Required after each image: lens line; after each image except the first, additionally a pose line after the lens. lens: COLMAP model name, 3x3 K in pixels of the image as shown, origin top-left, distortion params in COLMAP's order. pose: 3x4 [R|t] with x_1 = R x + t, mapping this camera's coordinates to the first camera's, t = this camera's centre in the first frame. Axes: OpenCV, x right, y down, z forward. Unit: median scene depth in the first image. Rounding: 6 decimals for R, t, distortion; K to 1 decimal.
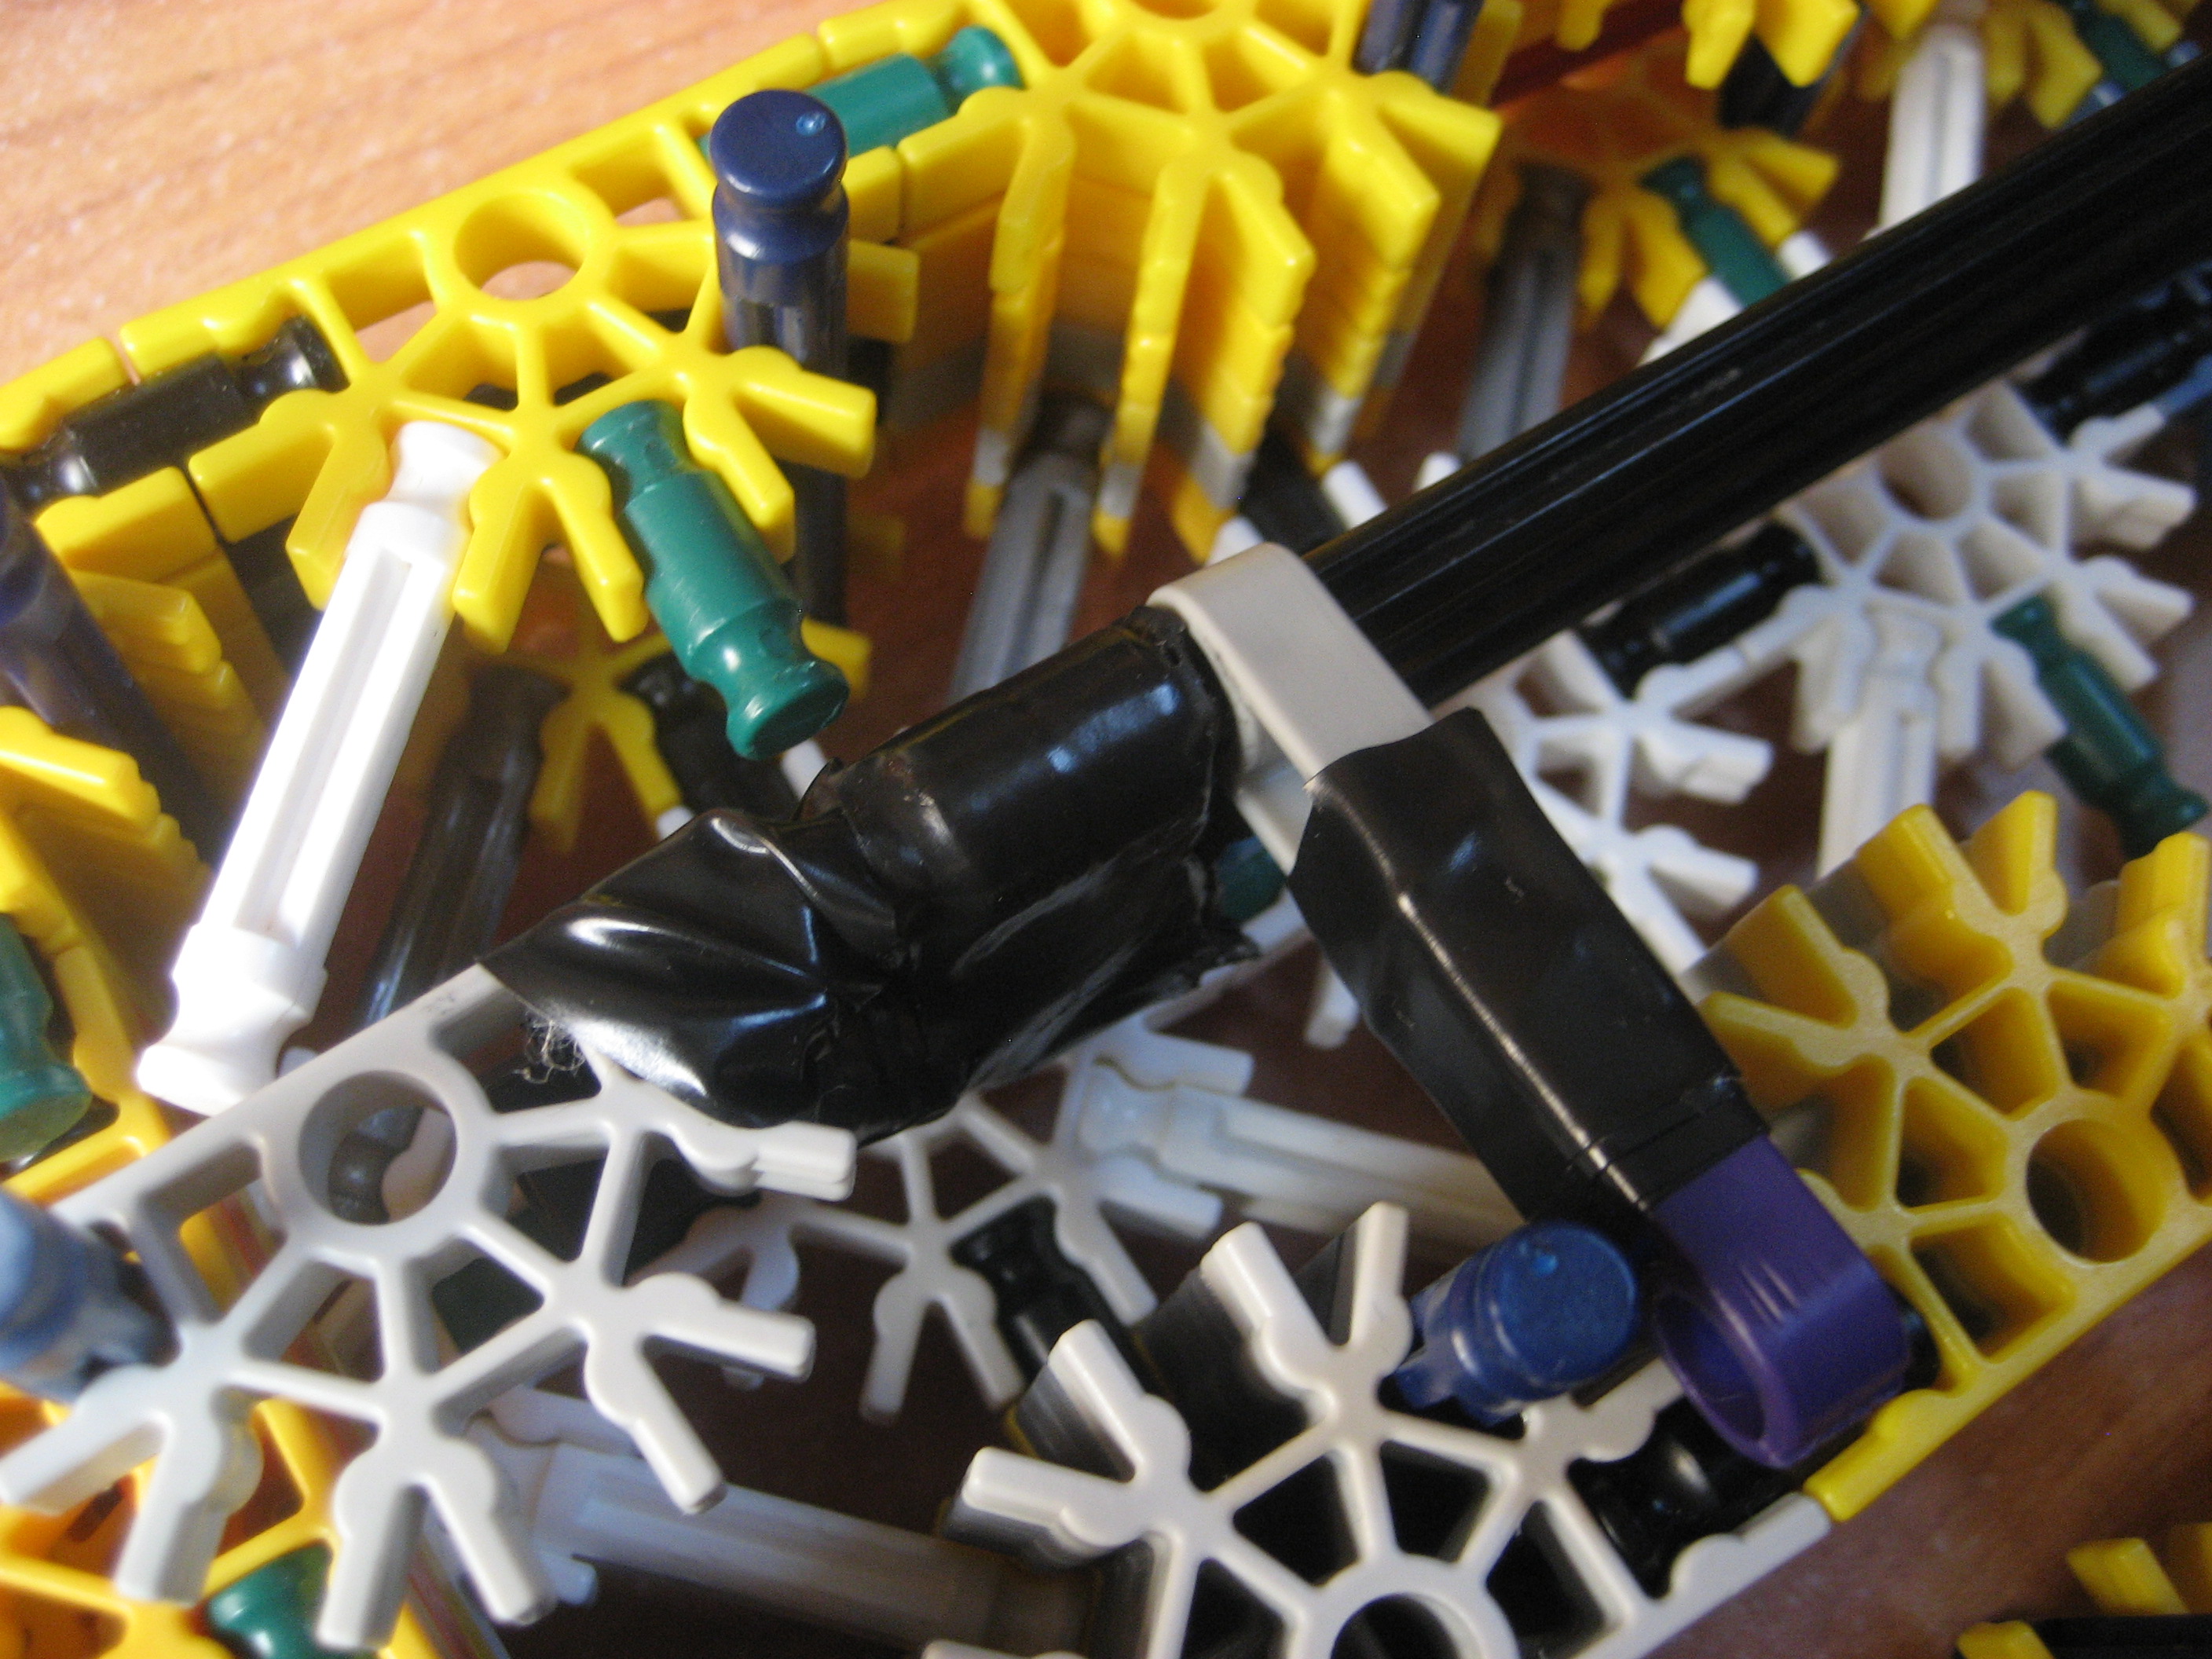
lens RADIAL K [[2252.1, 0, 991.6], [0, 2252.1, 830.8], [0, 0, 1]] dist [0.012155, -0.199662]
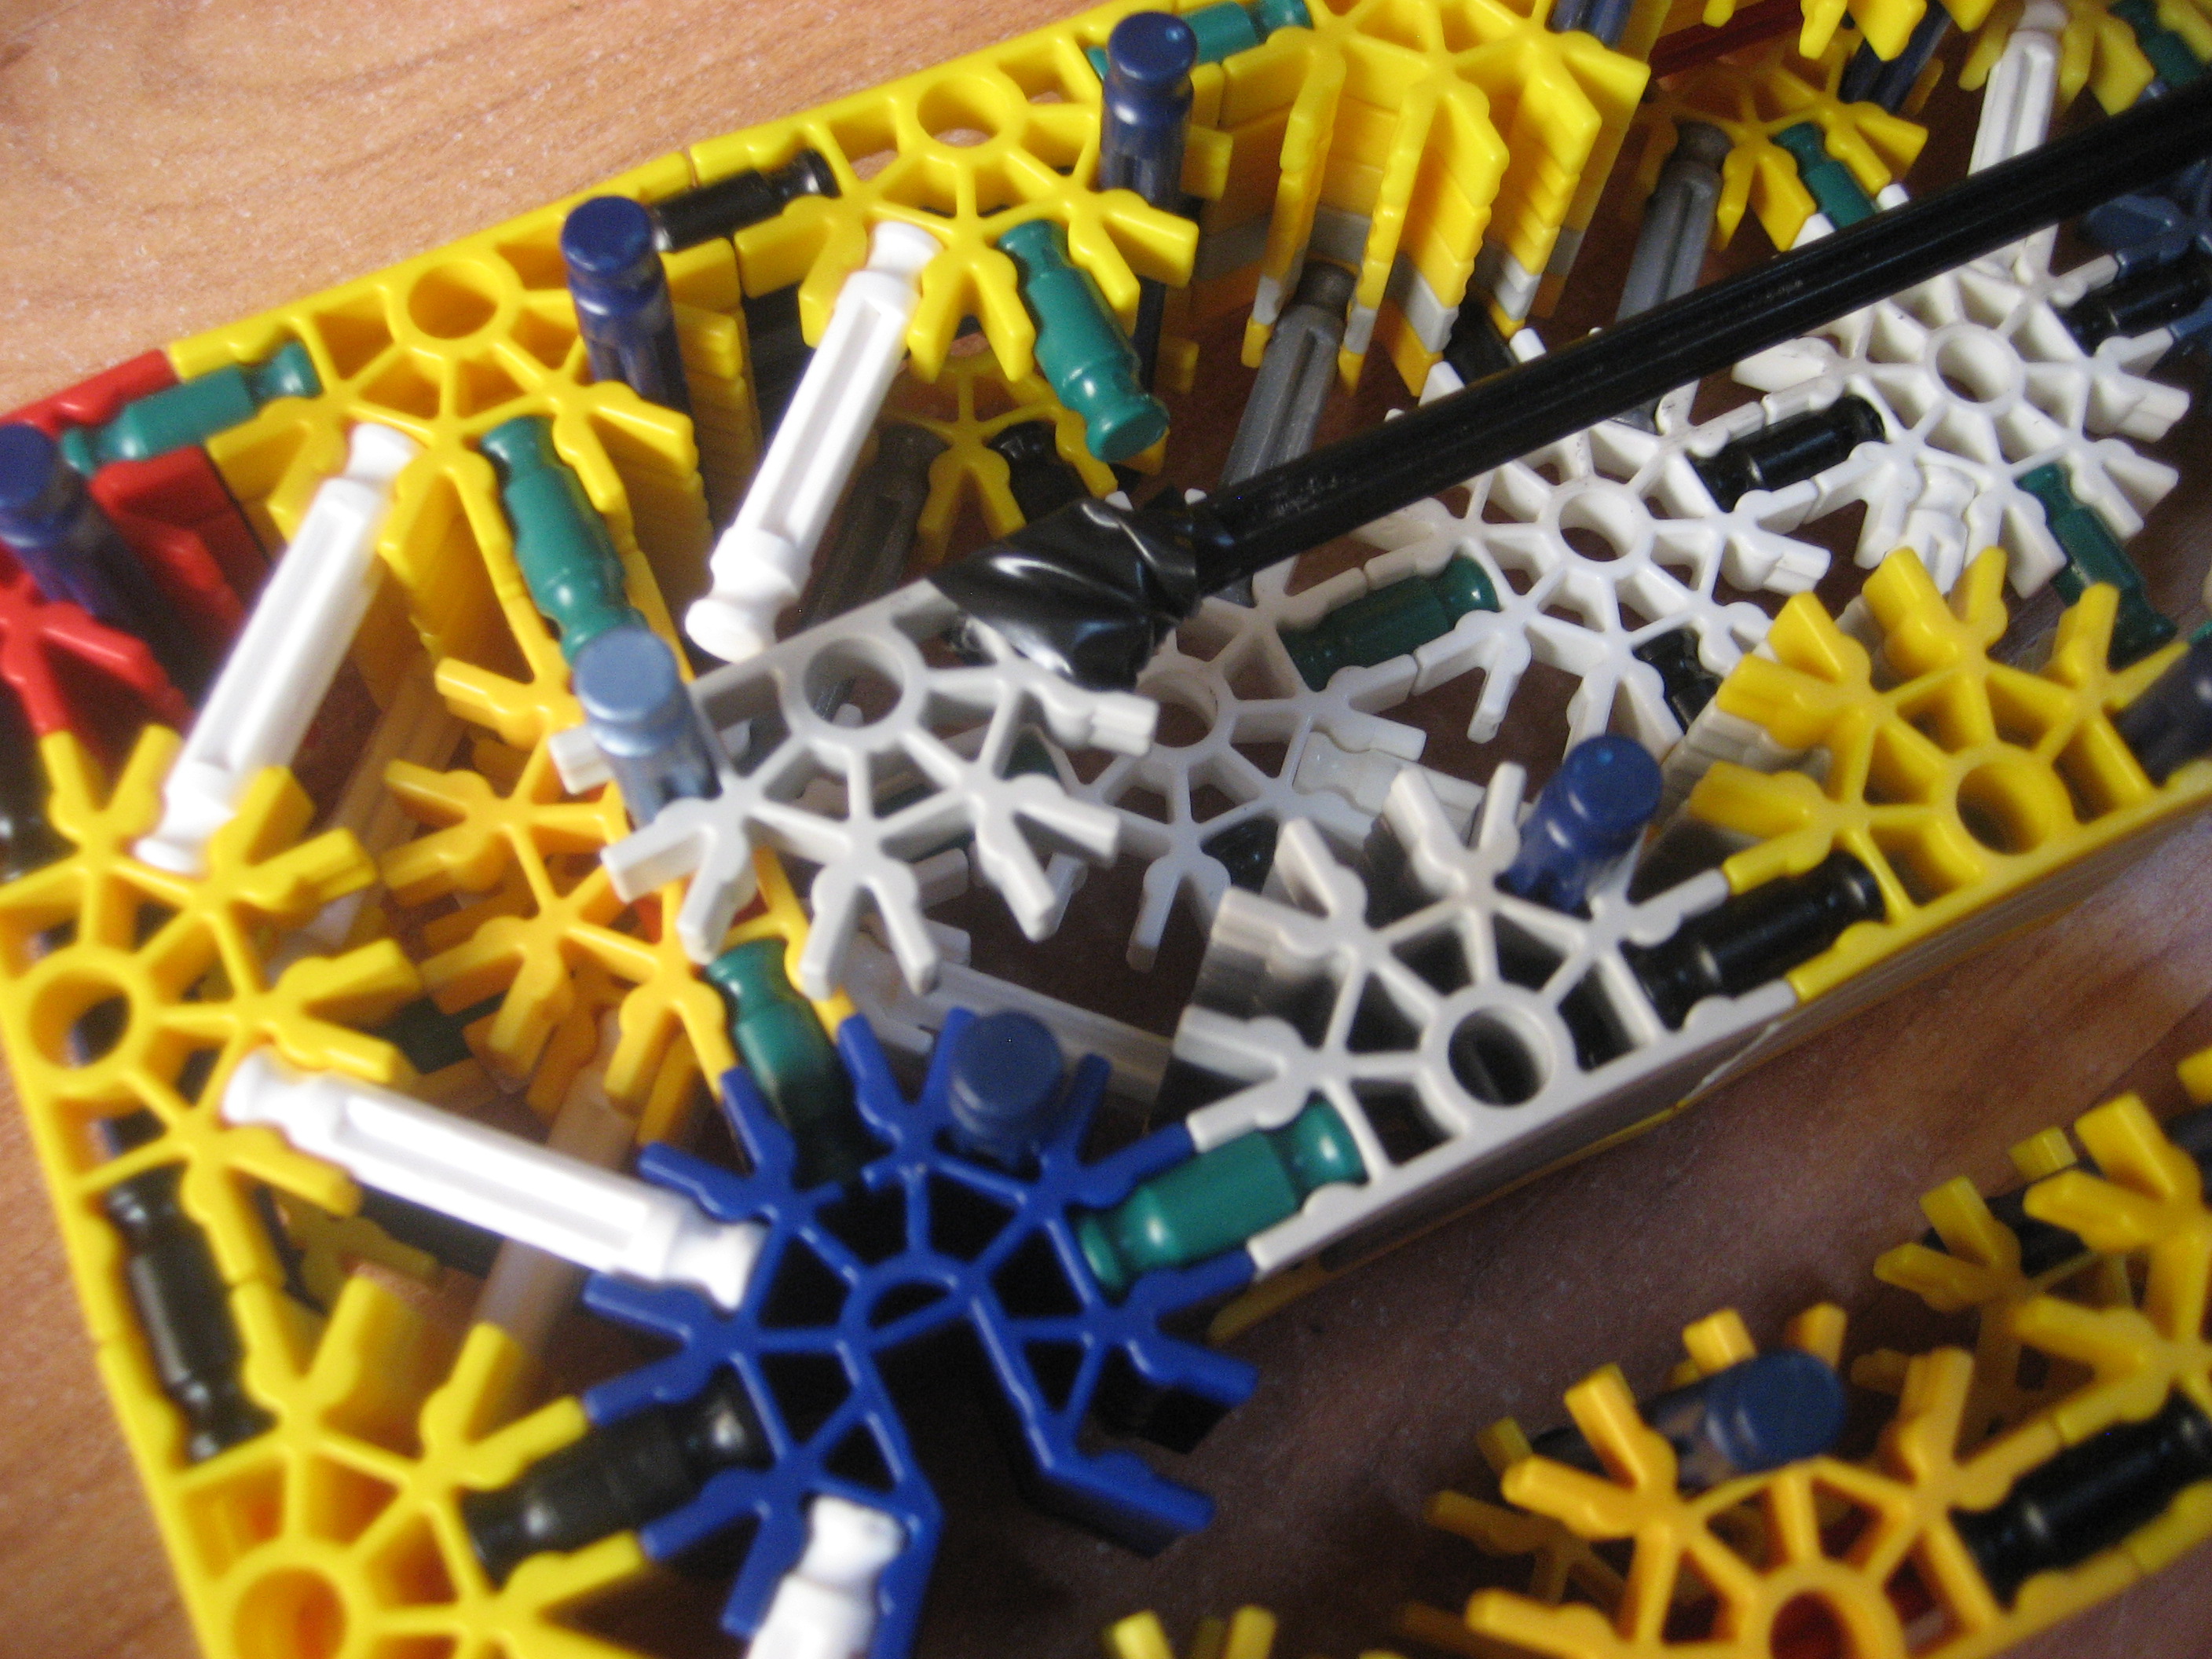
lens RADIAL K [[2237.6, 0, 1103.5], [0, 2237.6, 742.5], [0, 0, 1]] dist [-0.011236, 0.009005]
pose [[0.996682, 0.072590, -0.036816, -0.034054], [-0.073749, 0.996790, -0.031170, 0.178903], [0.034435, 0.033781, 0.998836, -0.412855]]
